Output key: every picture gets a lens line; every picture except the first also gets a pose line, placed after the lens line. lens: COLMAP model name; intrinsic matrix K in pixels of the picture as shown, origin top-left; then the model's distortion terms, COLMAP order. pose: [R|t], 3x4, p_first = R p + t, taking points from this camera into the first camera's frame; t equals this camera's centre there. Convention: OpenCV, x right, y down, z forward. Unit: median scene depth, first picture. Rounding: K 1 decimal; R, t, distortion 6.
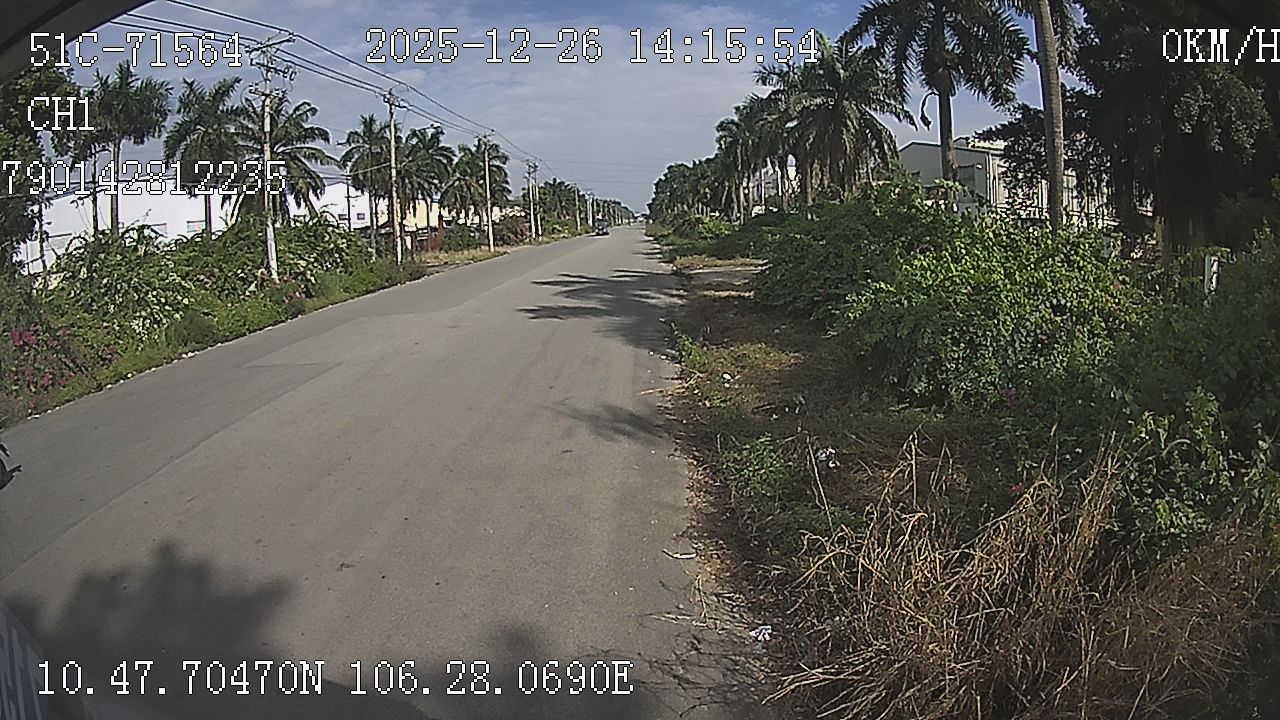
lens RADIAL K [[798.1, 0, 640.0], [0, 798.1, 360.0], [0, 0, 1]] dist [-0.374416, 0.103919]
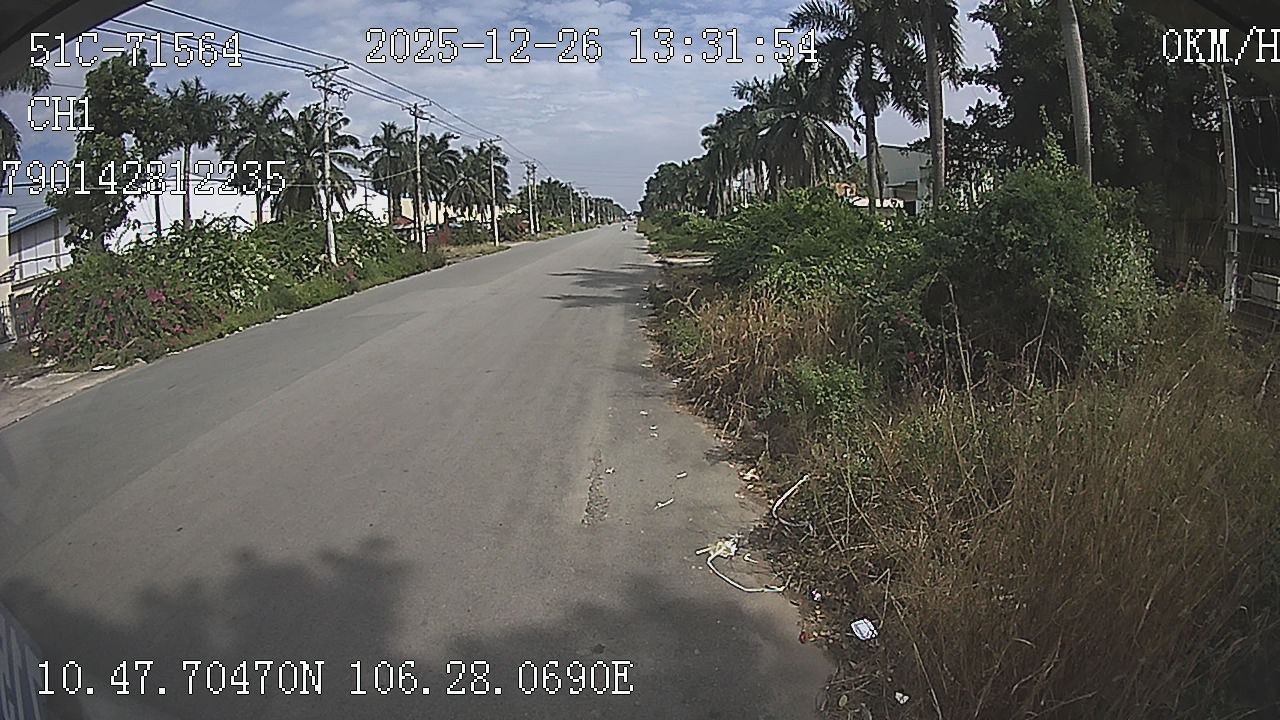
lens RADIAL K [[798.1, 0, 640.0], [0, 798.1, 360.0], [0, 0, 1]] dist [-0.374416, 0.103919]
pose [[0.999949, -0.001470, 0.009960, 0.002092], [0.001442, 0.999995, 0.002875, 0.032080], [-0.009964, -0.002860, 0.999946, -0.174849]]
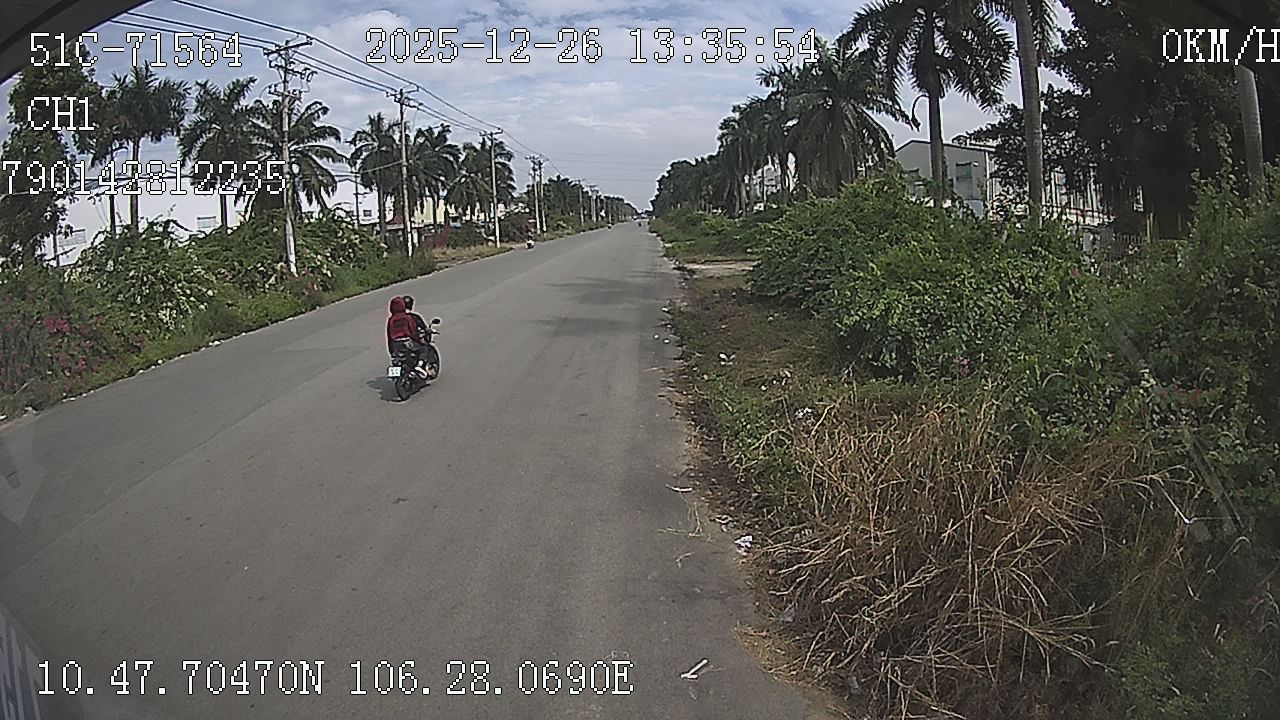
lens RADIAL K [[798.1, 0, 640.0], [0, 798.1, 360.0], [0, 0, 1]] dist [-0.374416, 0.103919]
pose [[0.999992, 0.000229, -0.003882, -0.000800], [-0.000212, 0.999991, 0.004217, 0.006054], [0.003883, -0.004216, 0.999984, -0.032847]]
